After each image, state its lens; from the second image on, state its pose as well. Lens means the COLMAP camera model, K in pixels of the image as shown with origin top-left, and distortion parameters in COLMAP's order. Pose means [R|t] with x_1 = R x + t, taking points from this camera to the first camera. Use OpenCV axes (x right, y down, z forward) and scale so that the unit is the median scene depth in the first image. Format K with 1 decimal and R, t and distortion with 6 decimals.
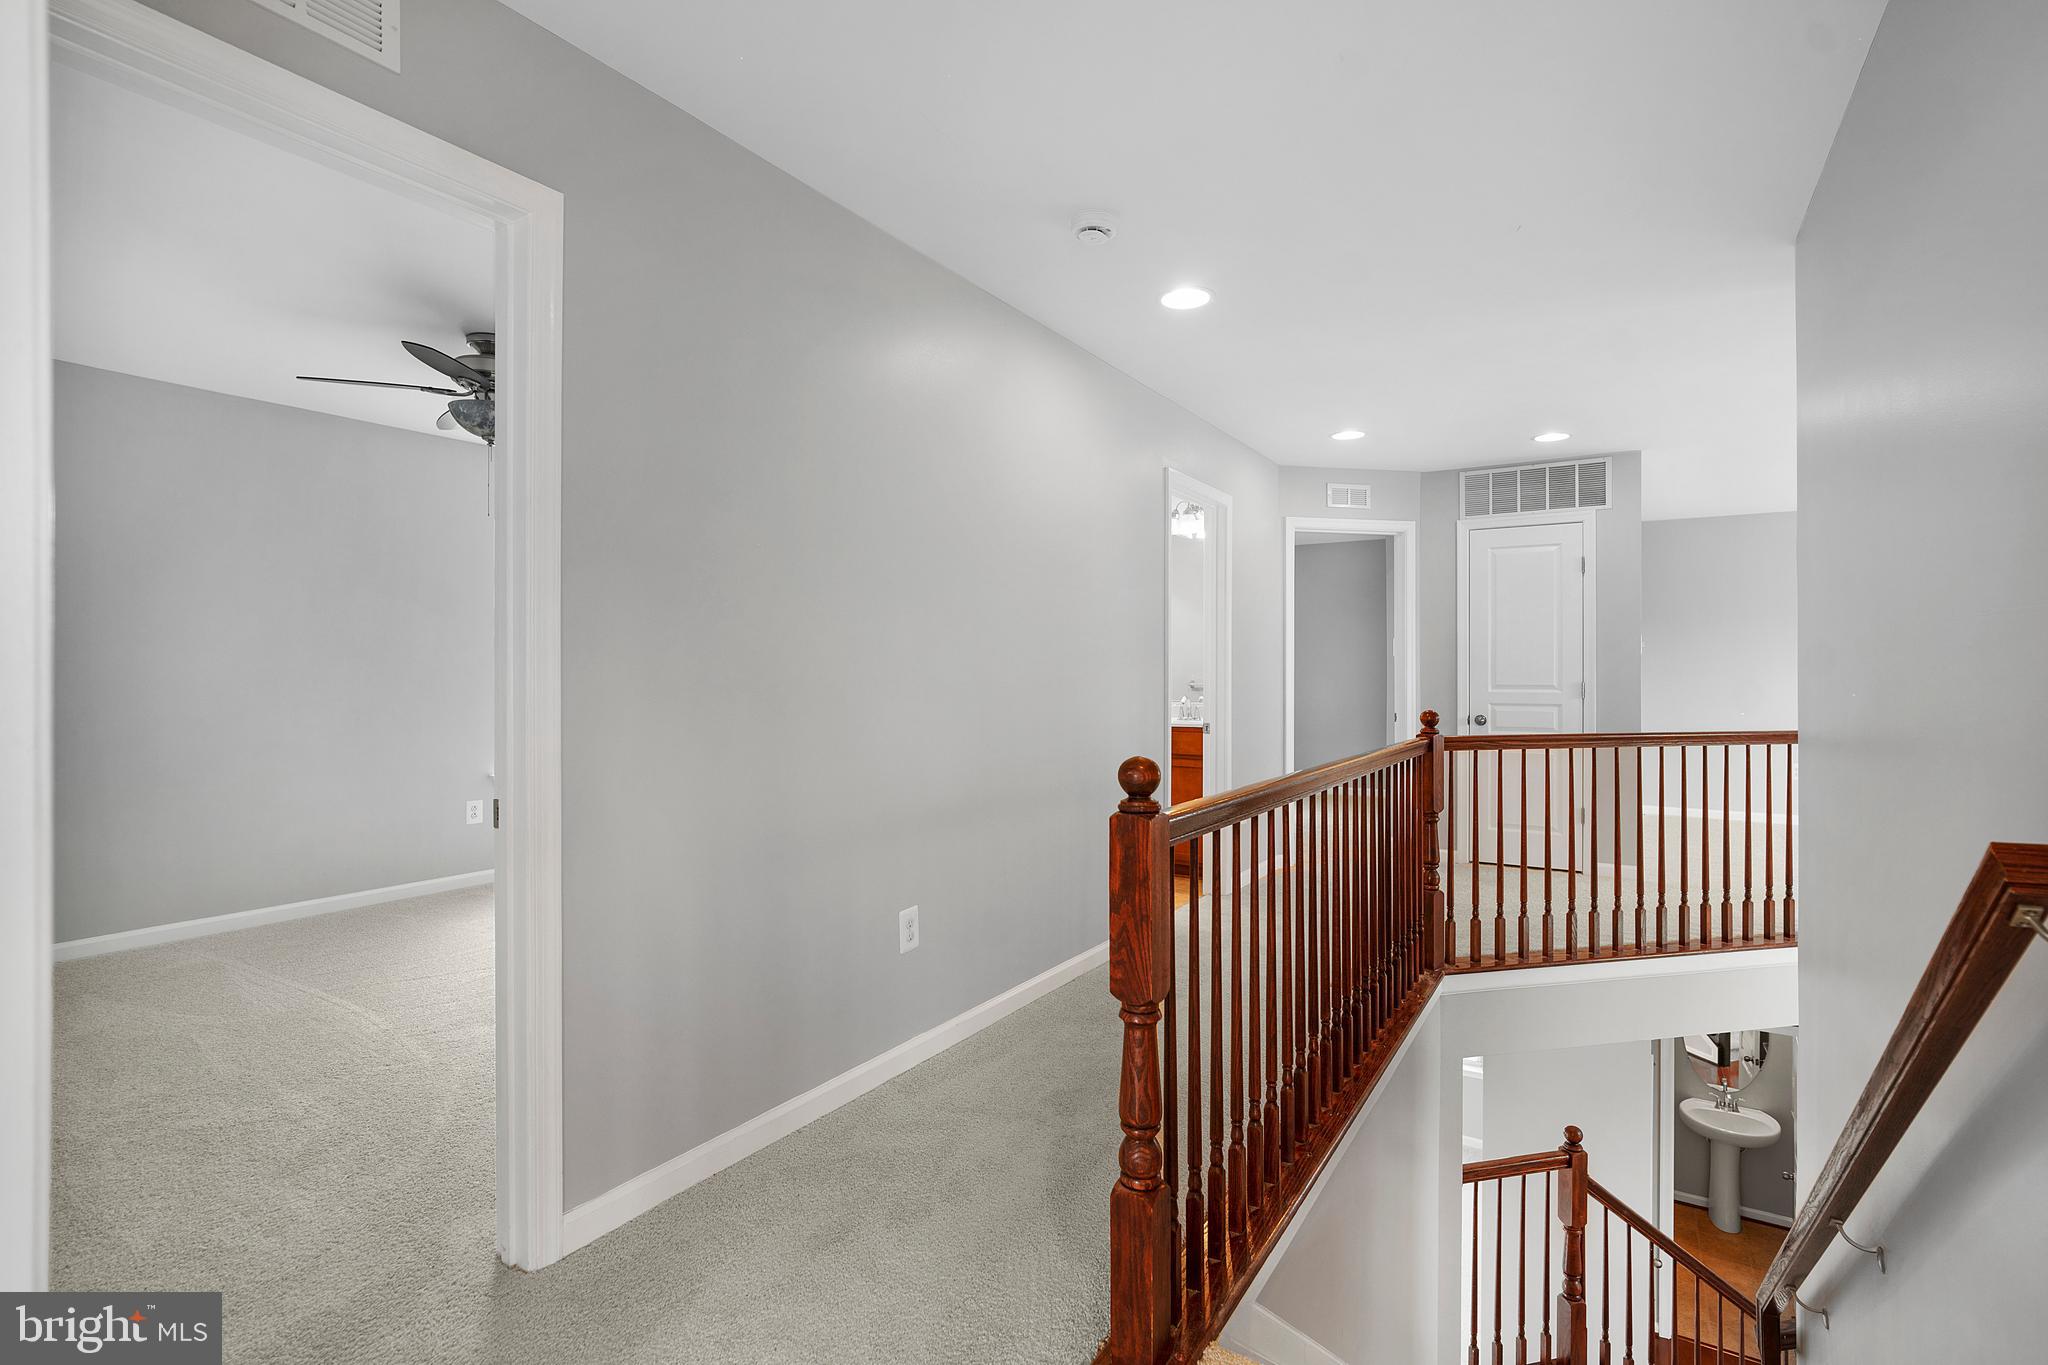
lens RADIAL K [[961.9, 0, 1022.9], [0, 961.9, 668.1], [0, 0, 1]] dist [-0.000998, 0.001627]
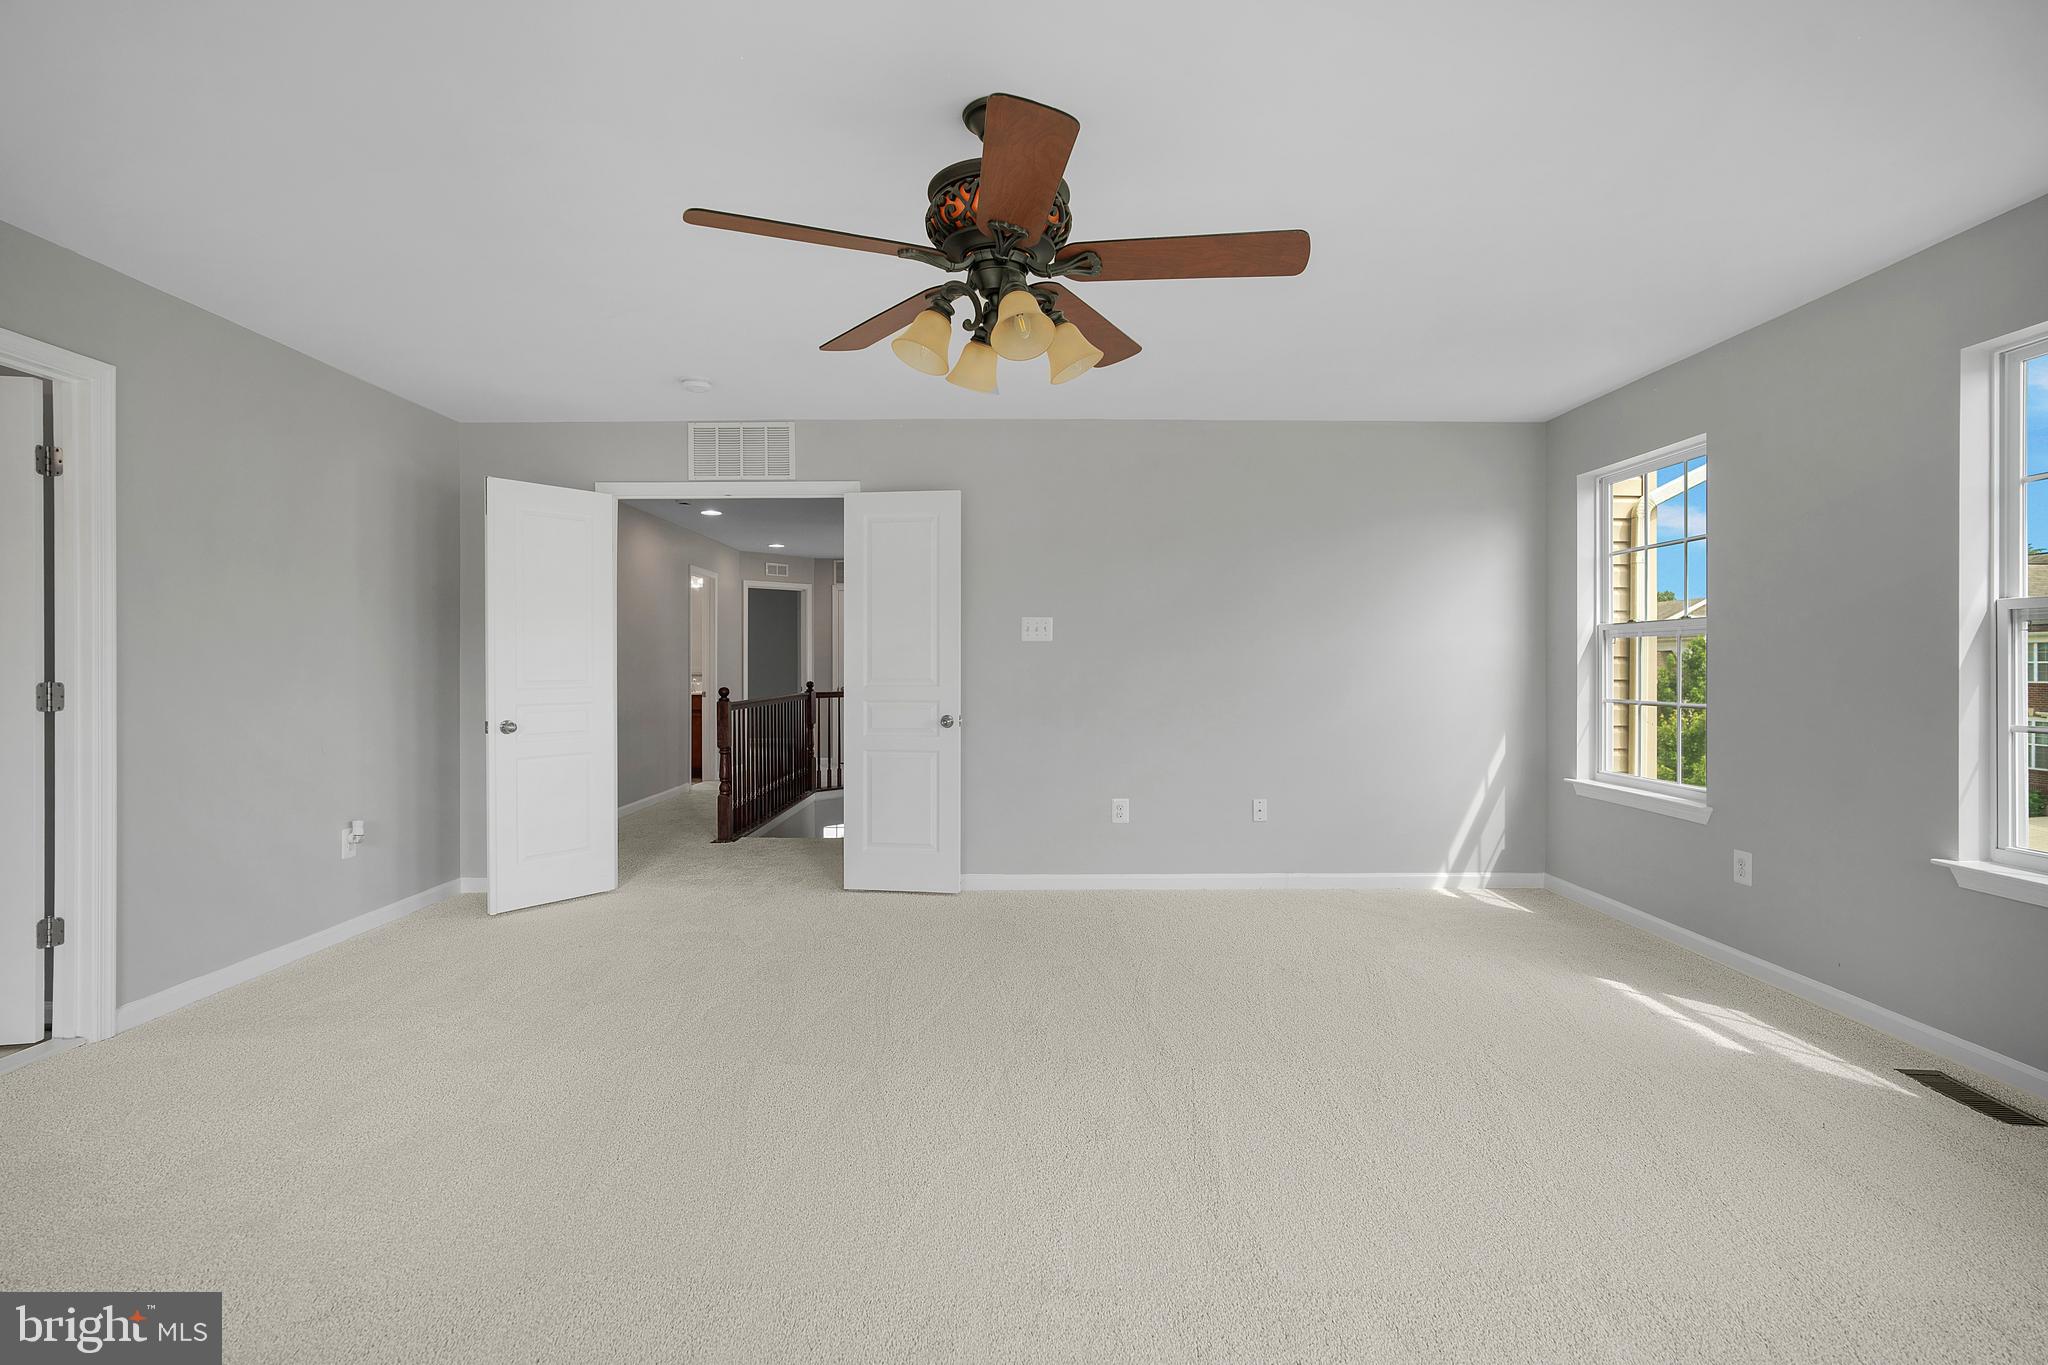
lens RADIAL K [[961.9, 0, 1022.9], [0, 961.9, 668.1], [0, 0, 1]] dist [-0.000998, 0.001627]
pose [[0.839784, -0.004162, 0.542905, -0.327559], [-0.002325, 0.999934, 0.011263, -0.012320], [-0.542916, -0.010721, 0.839718, -0.989425]]
